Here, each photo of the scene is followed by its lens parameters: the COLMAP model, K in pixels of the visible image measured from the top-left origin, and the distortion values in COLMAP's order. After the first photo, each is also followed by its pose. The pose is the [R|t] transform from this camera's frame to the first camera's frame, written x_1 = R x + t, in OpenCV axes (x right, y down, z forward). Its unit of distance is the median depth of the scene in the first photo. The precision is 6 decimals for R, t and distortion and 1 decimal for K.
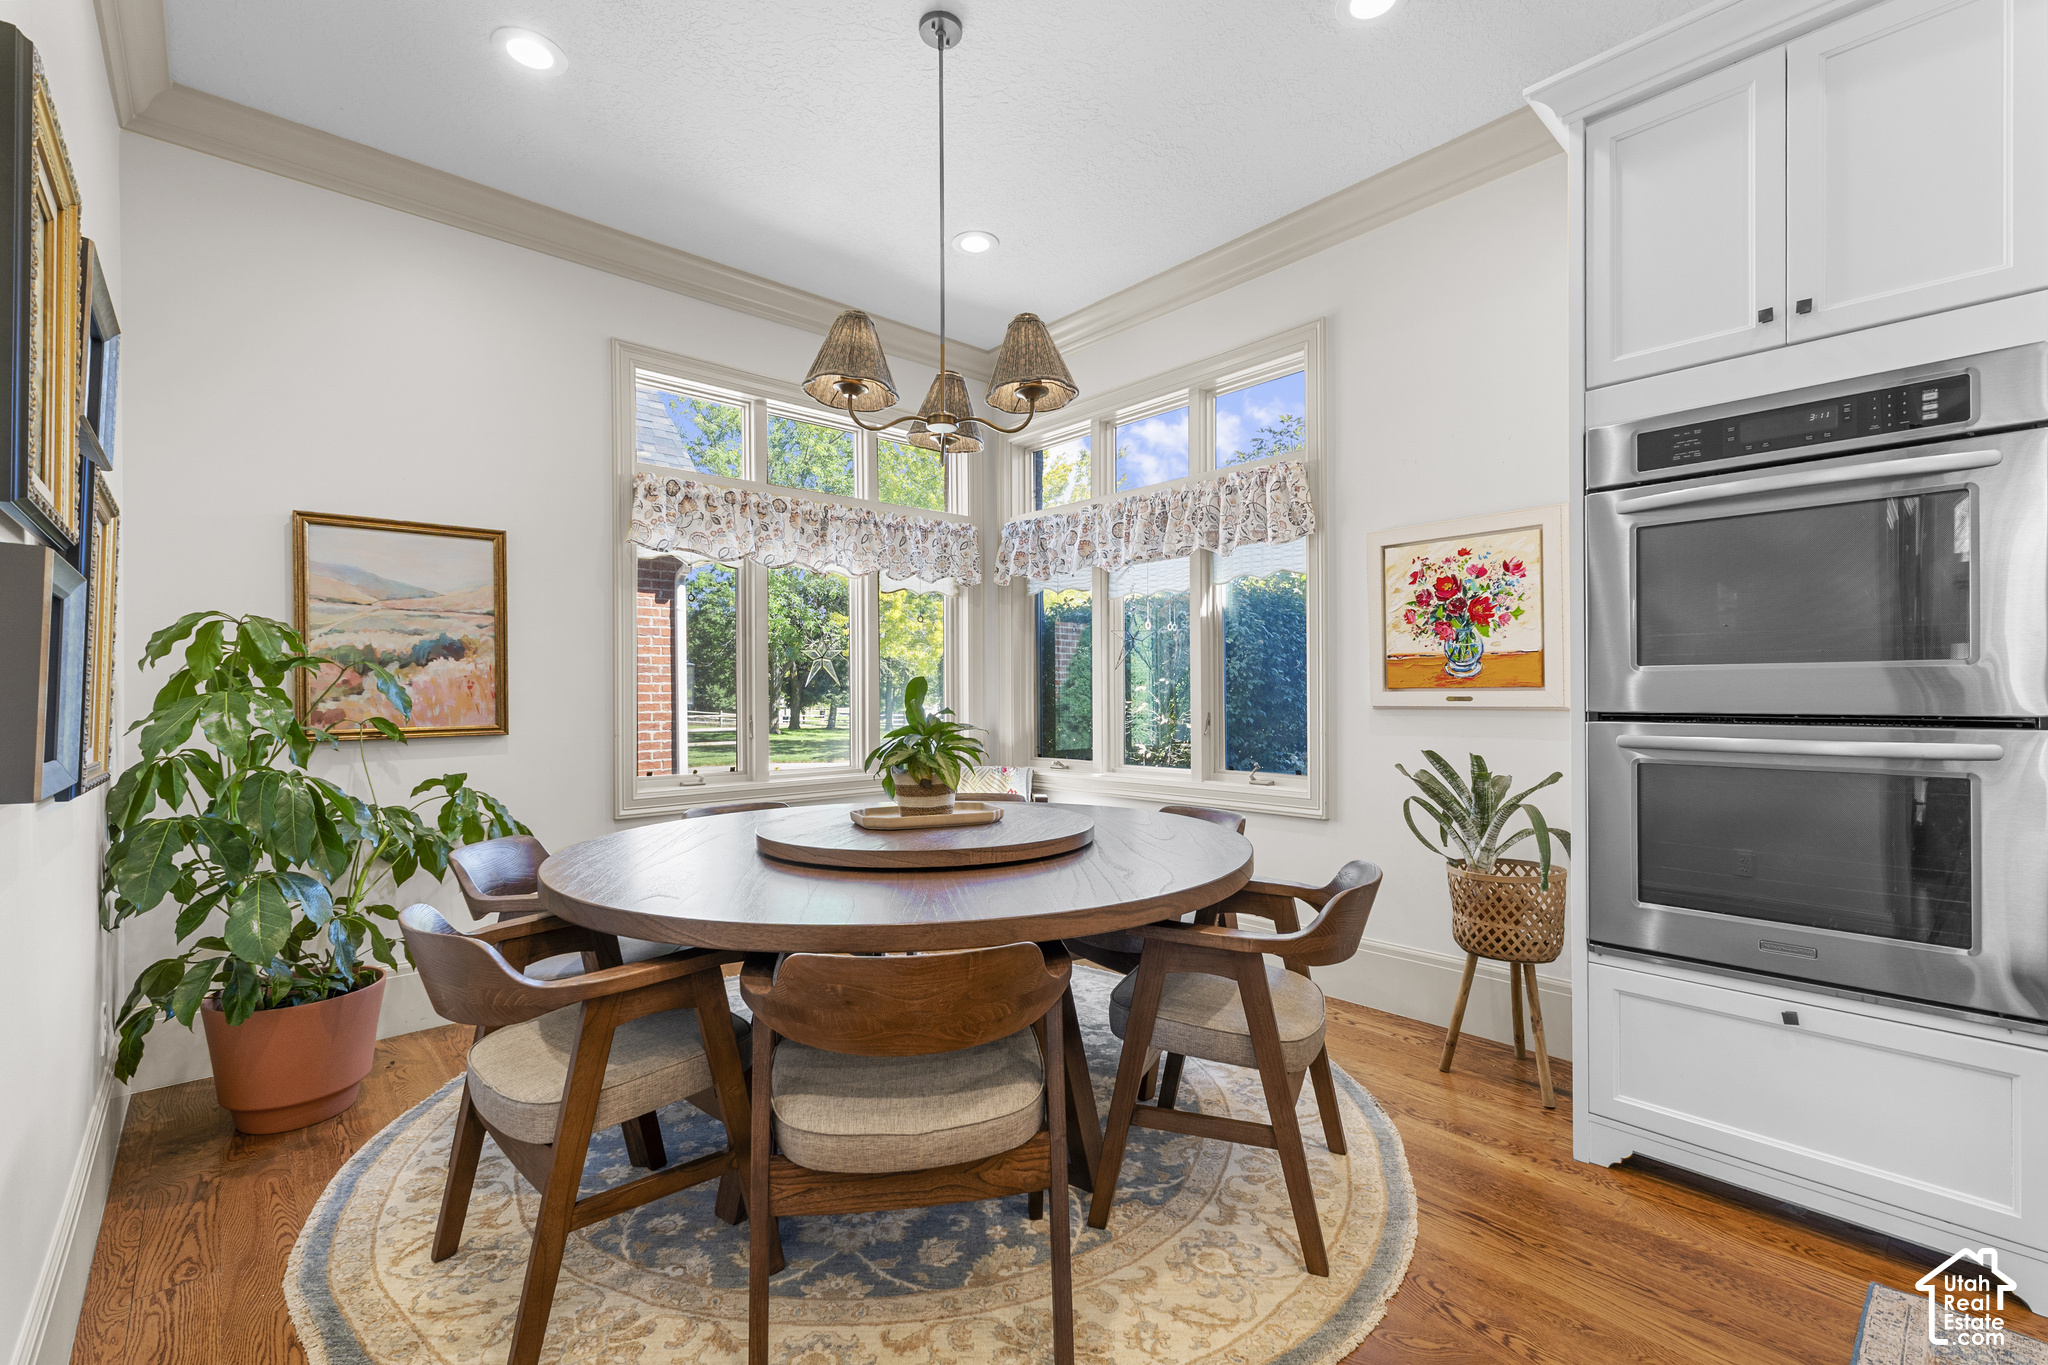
lens RADIAL K [[882.5, 0, 1030.1], [0, 882.5, 689.1], [0, 0, 1]] dist [0.005867, -0.000439]
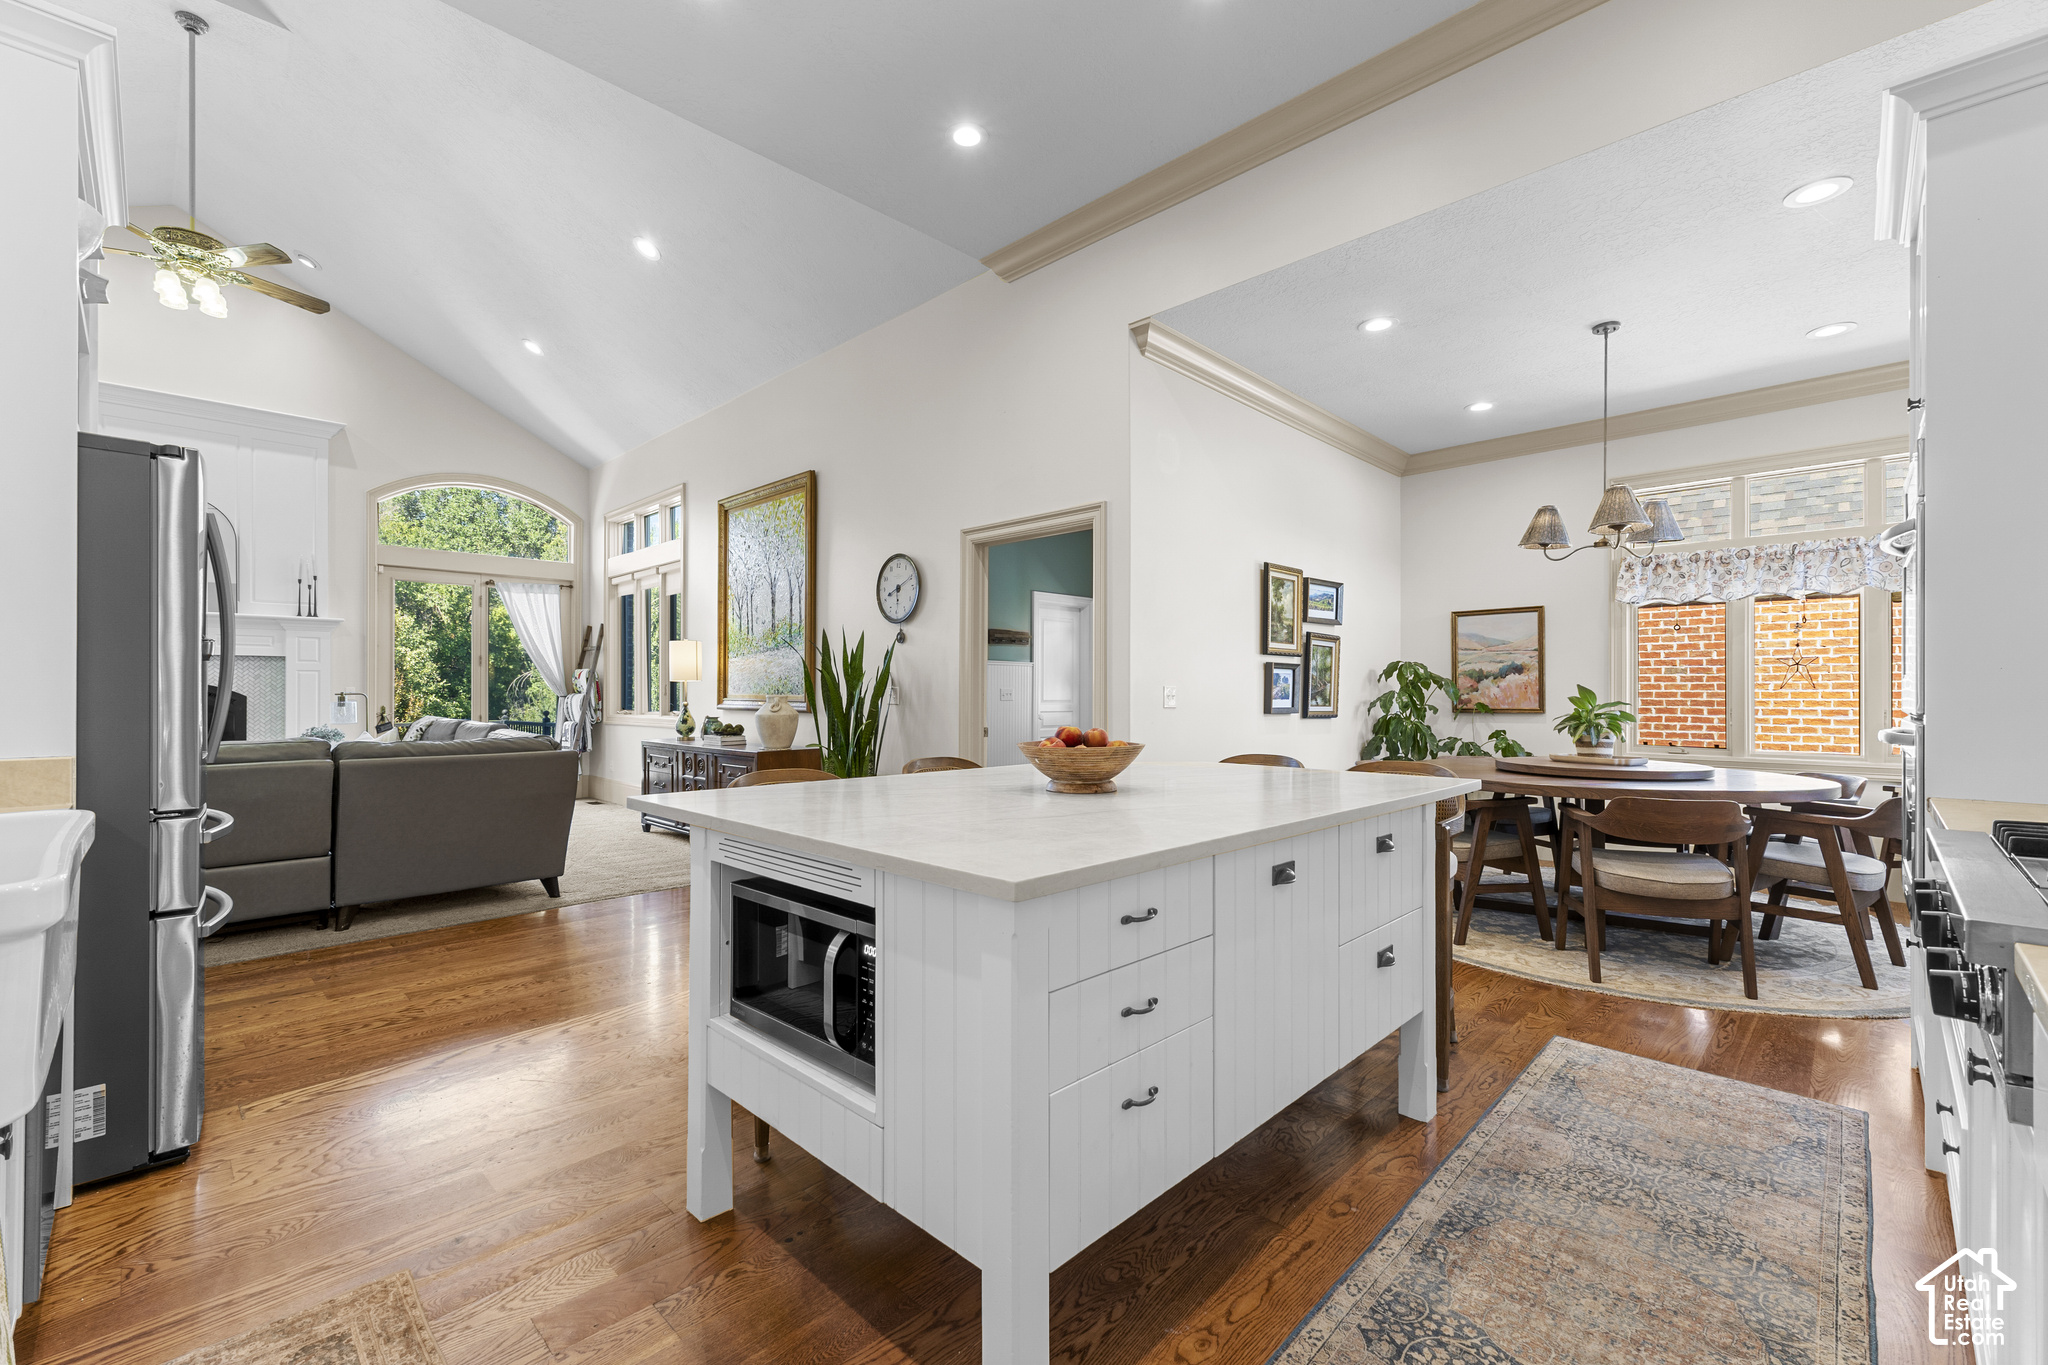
lens RADIAL K [[882.5, 0, 1030.1], [0, 882.5, 689.1], [0, 0, 1]] dist [0.005867, -0.000439]
pose [[0.068431, 0.002852, -0.997652, 1.345811], [0.000691, 0.999996, 0.002906, -0.006990], [0.997656, -0.000889, 0.068428, -0.249183]]
